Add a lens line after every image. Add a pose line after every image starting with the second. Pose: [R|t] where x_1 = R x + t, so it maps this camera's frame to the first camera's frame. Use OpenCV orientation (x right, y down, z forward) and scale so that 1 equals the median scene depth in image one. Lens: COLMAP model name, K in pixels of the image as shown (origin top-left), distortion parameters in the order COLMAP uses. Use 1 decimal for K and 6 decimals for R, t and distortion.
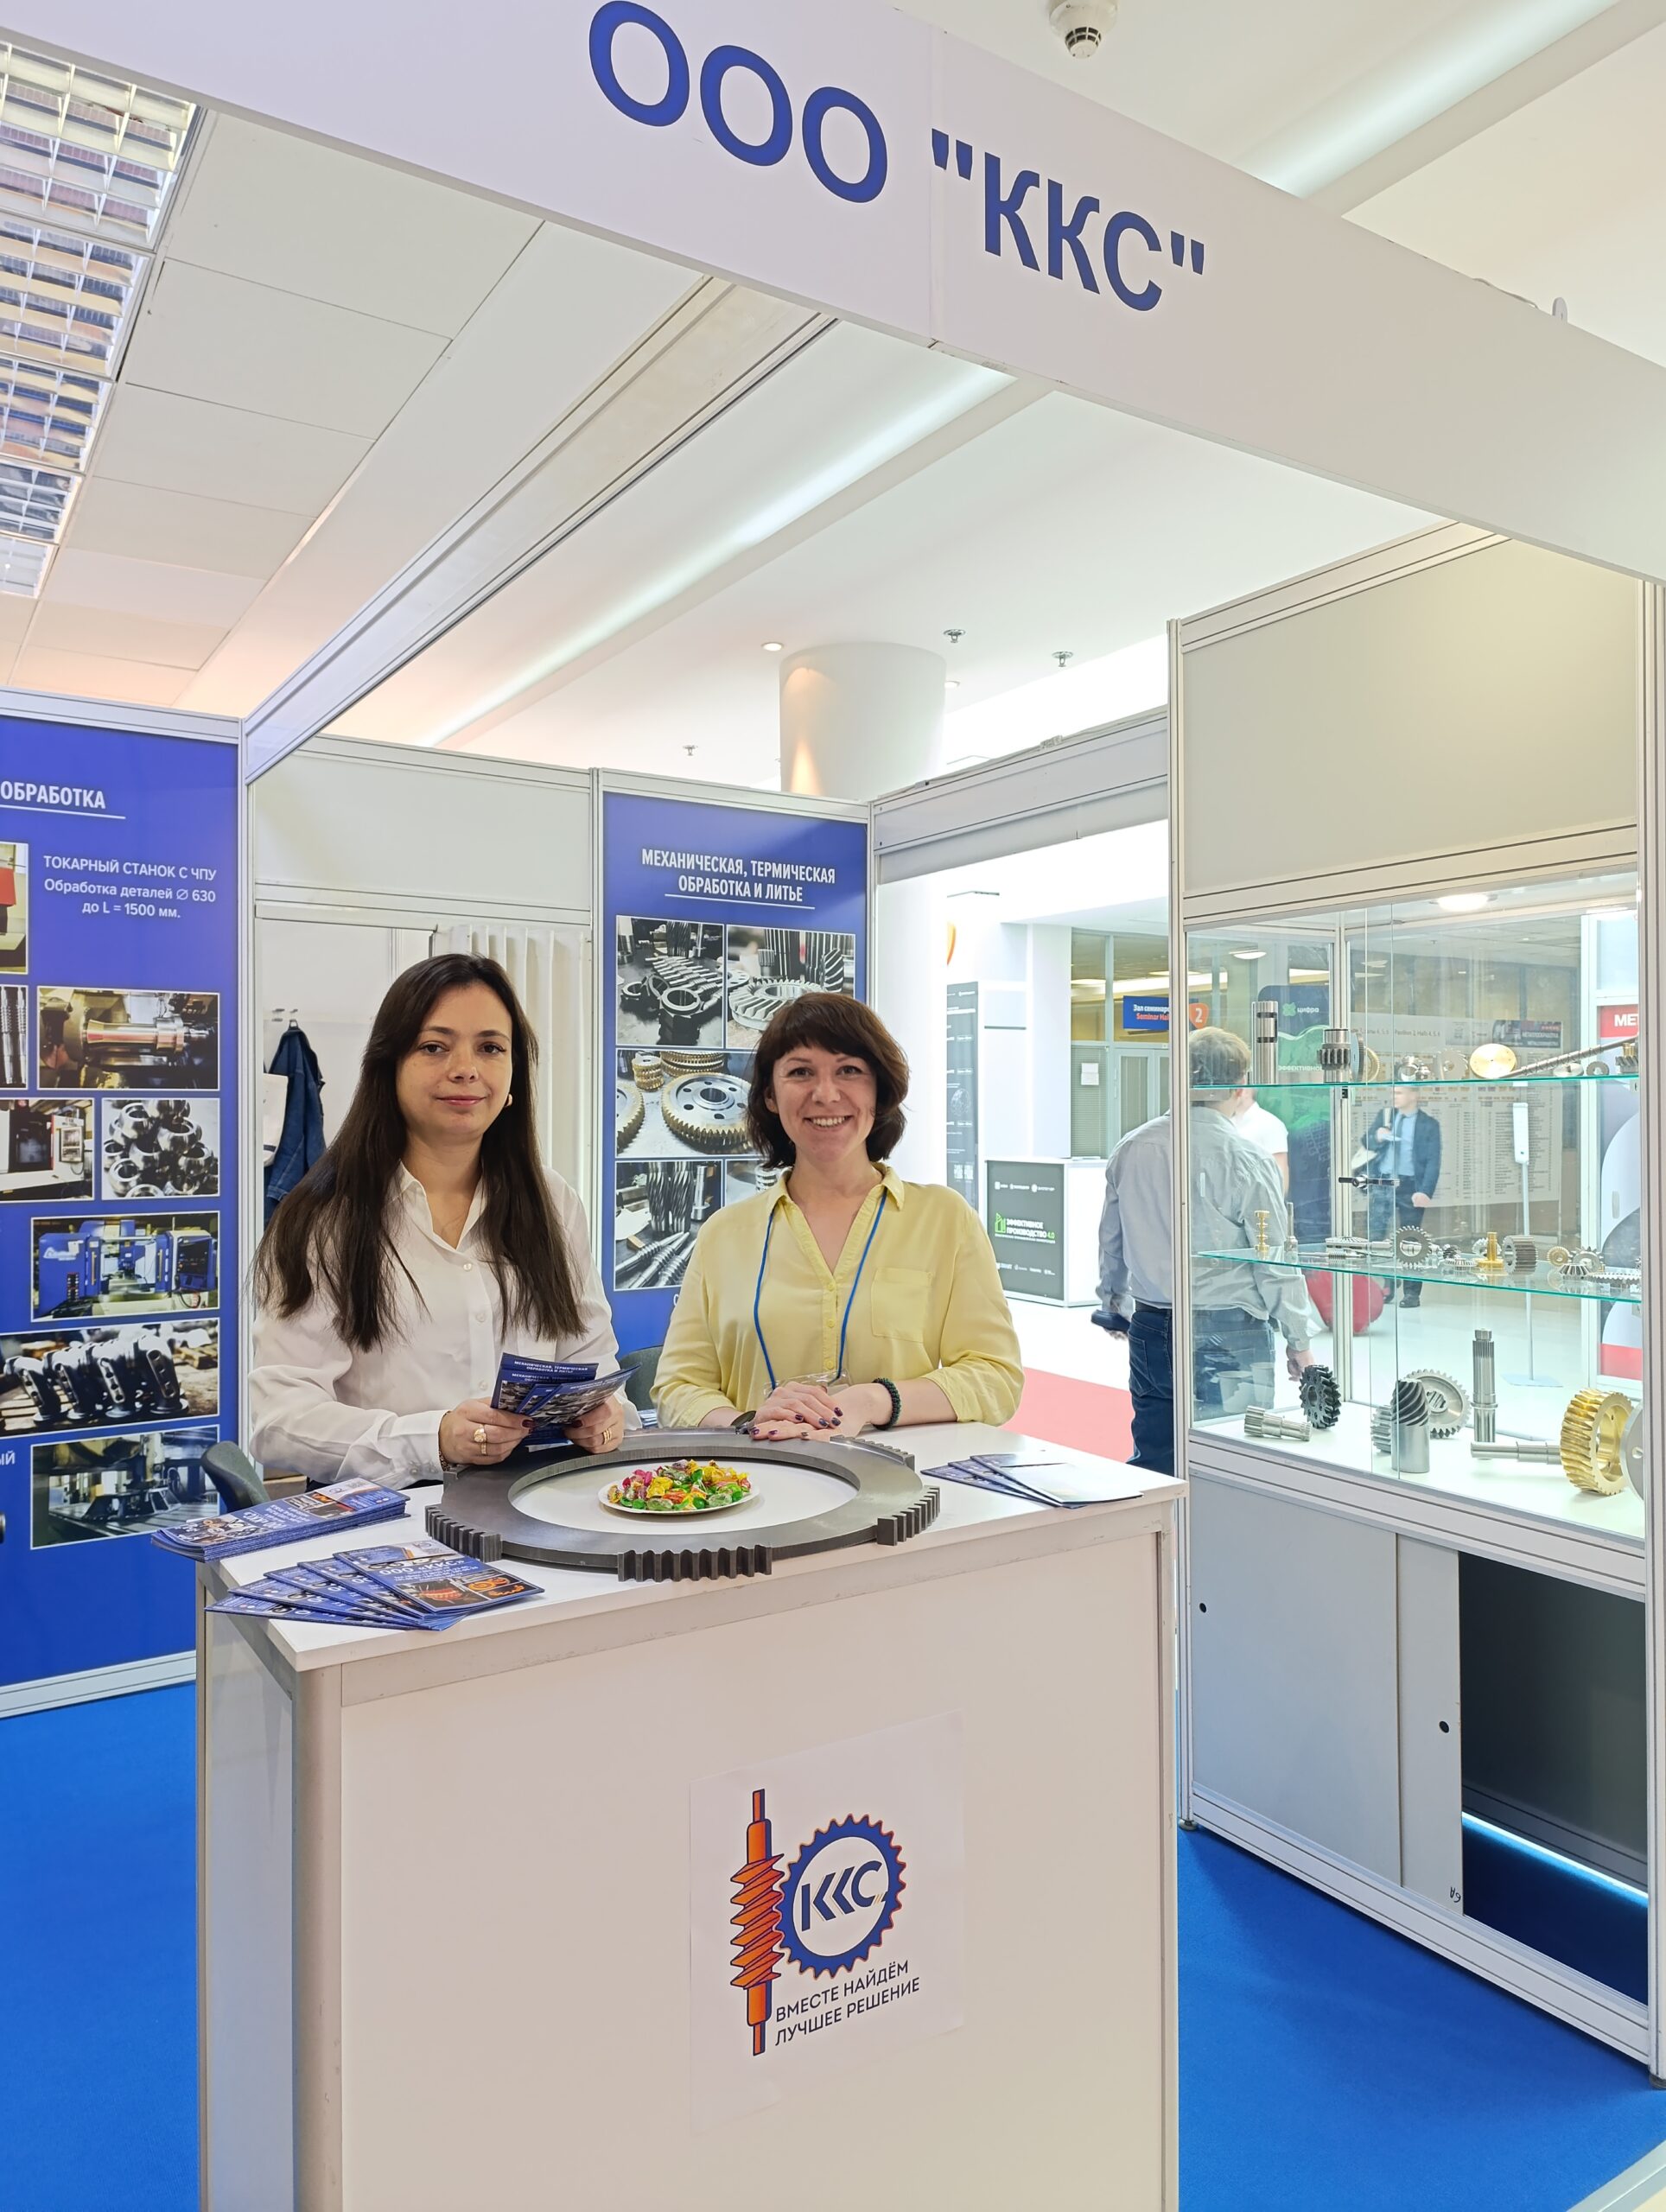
lens RADIAL K [[1515.6, 0, 812.6], [0, 1515.6, 1112.2], [0, 0, 1]] dist [0.040591, -0.042939]
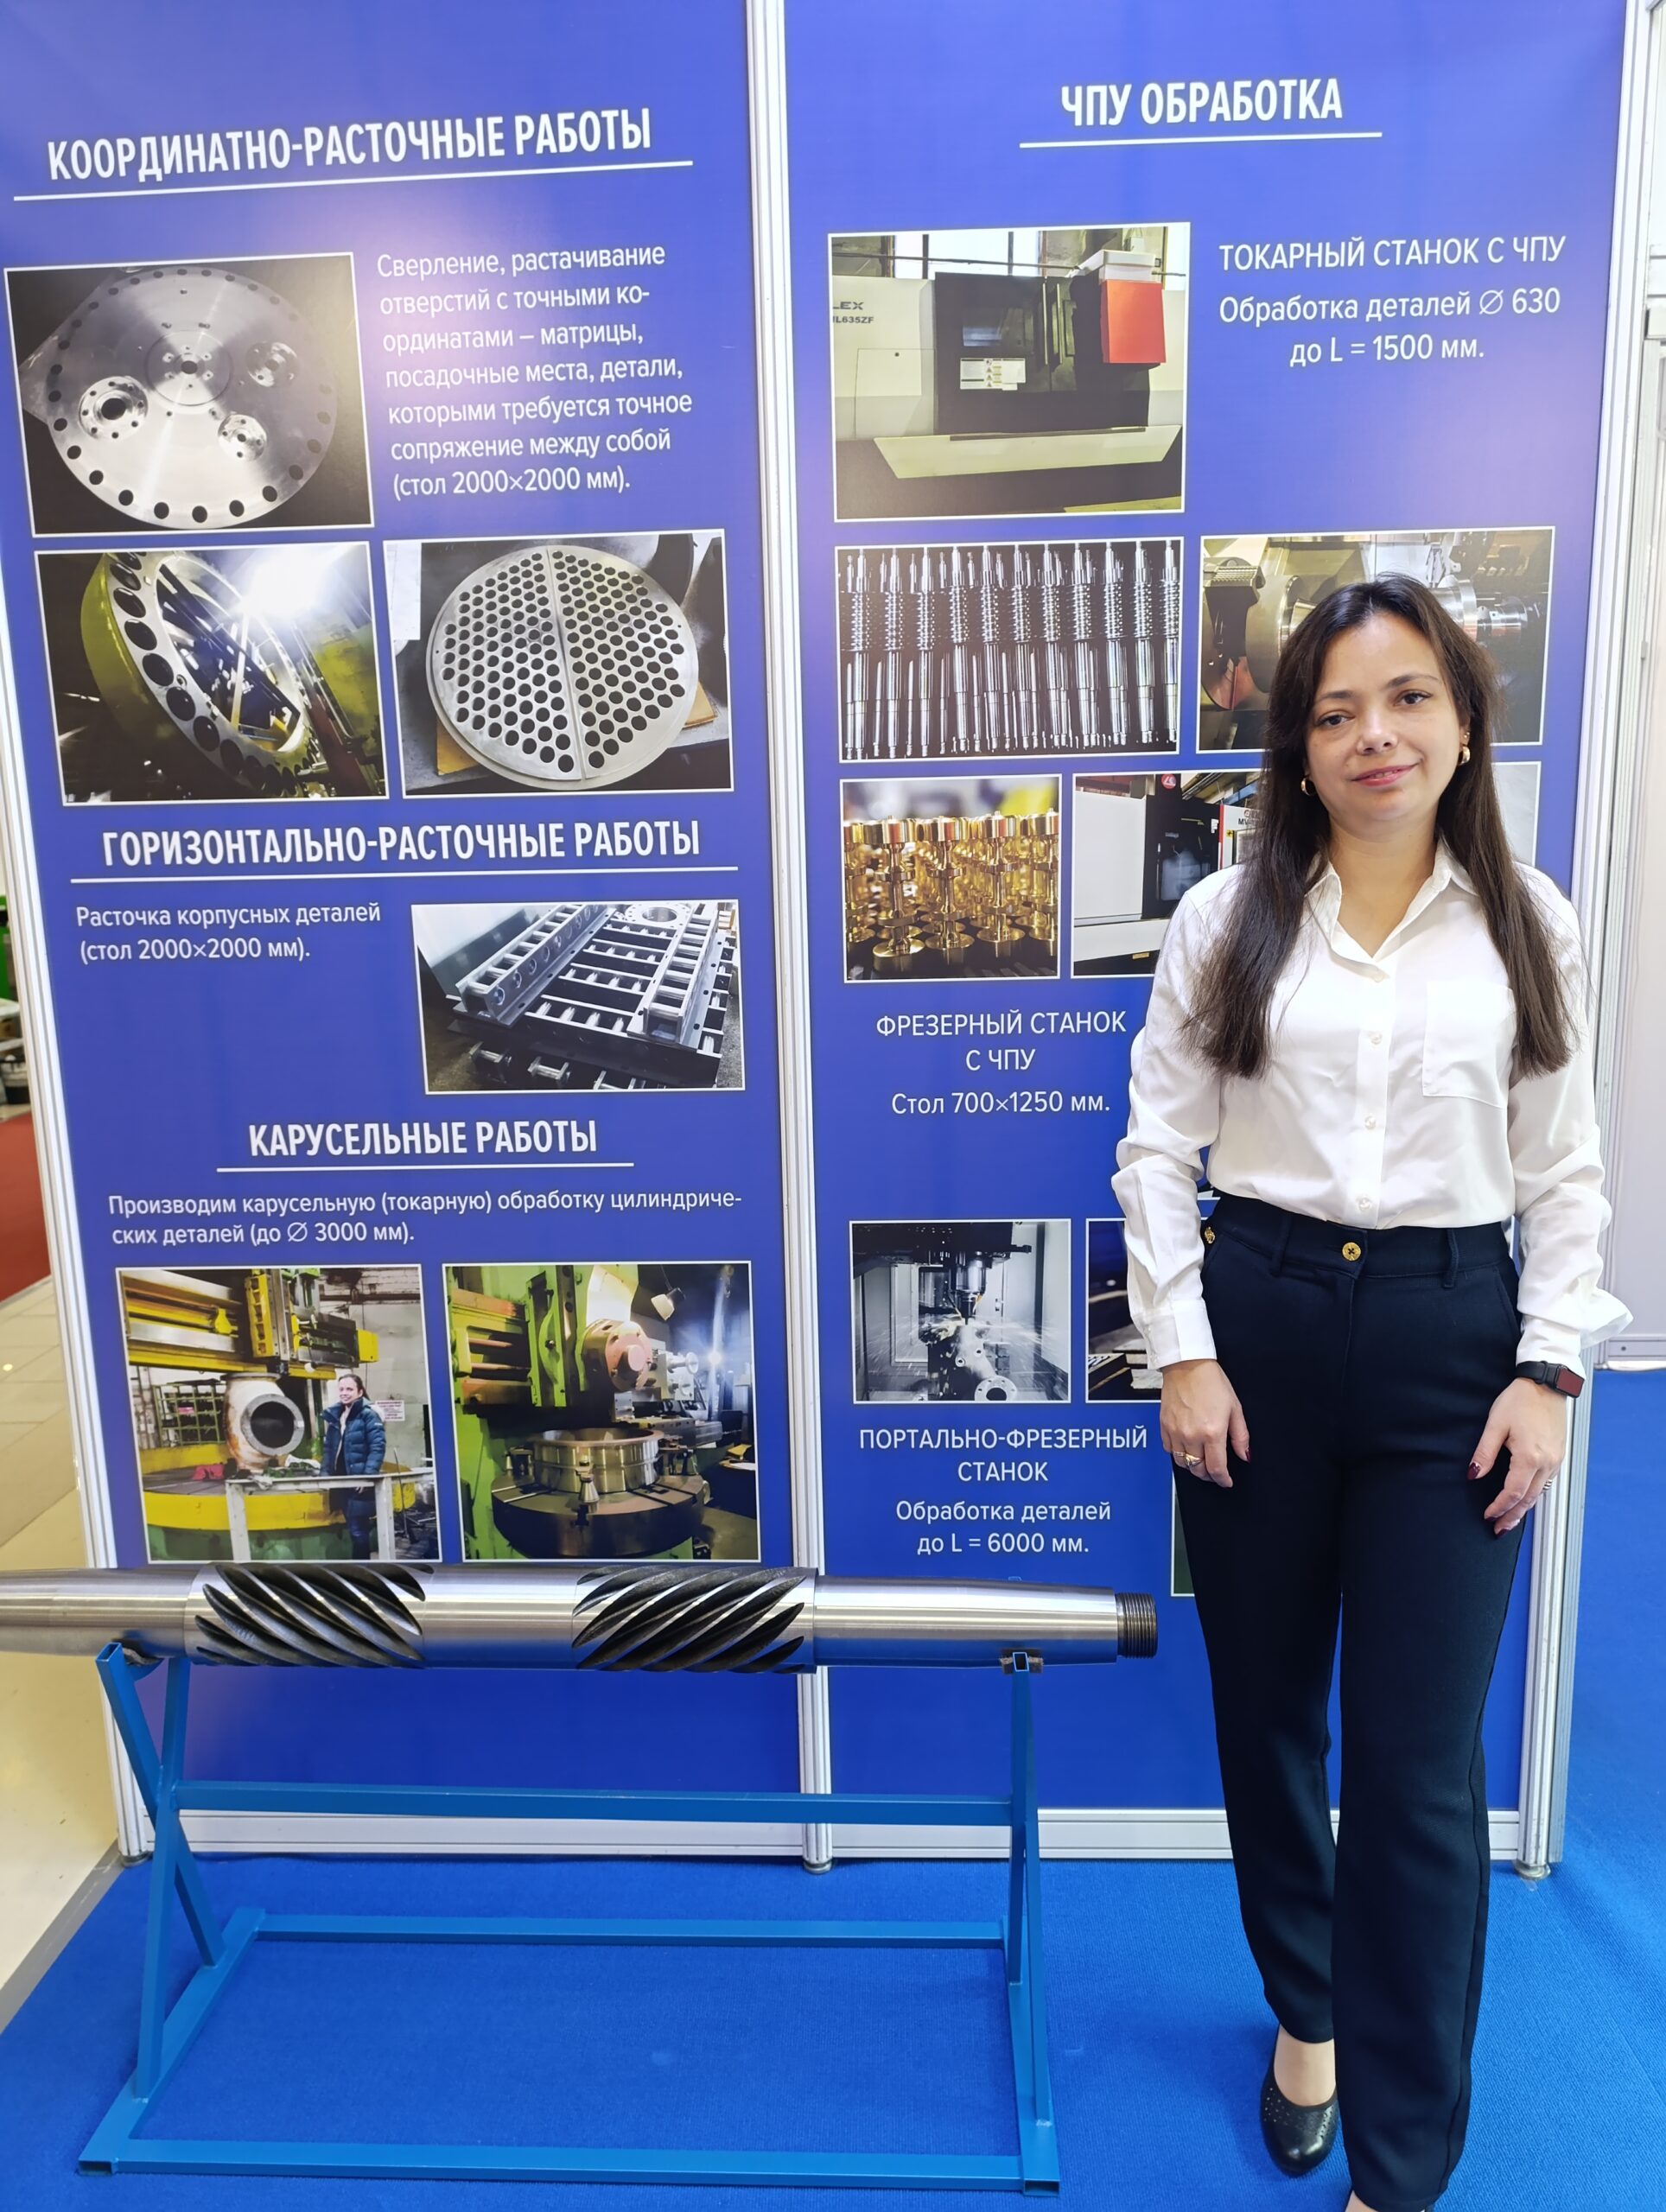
lens RADIAL K [[1515.6, 0, 877.2], [0, 1515.6, 1135.3], [0, 0, 1]] dist [0.040591, -0.042939]
pose [[0.822135, 0.085590, -0.562821, -0.294643], [0.018253, 0.984162, 0.176329, 0.018571], [0.568999, -0.155240, 0.807552, 0.504160]]
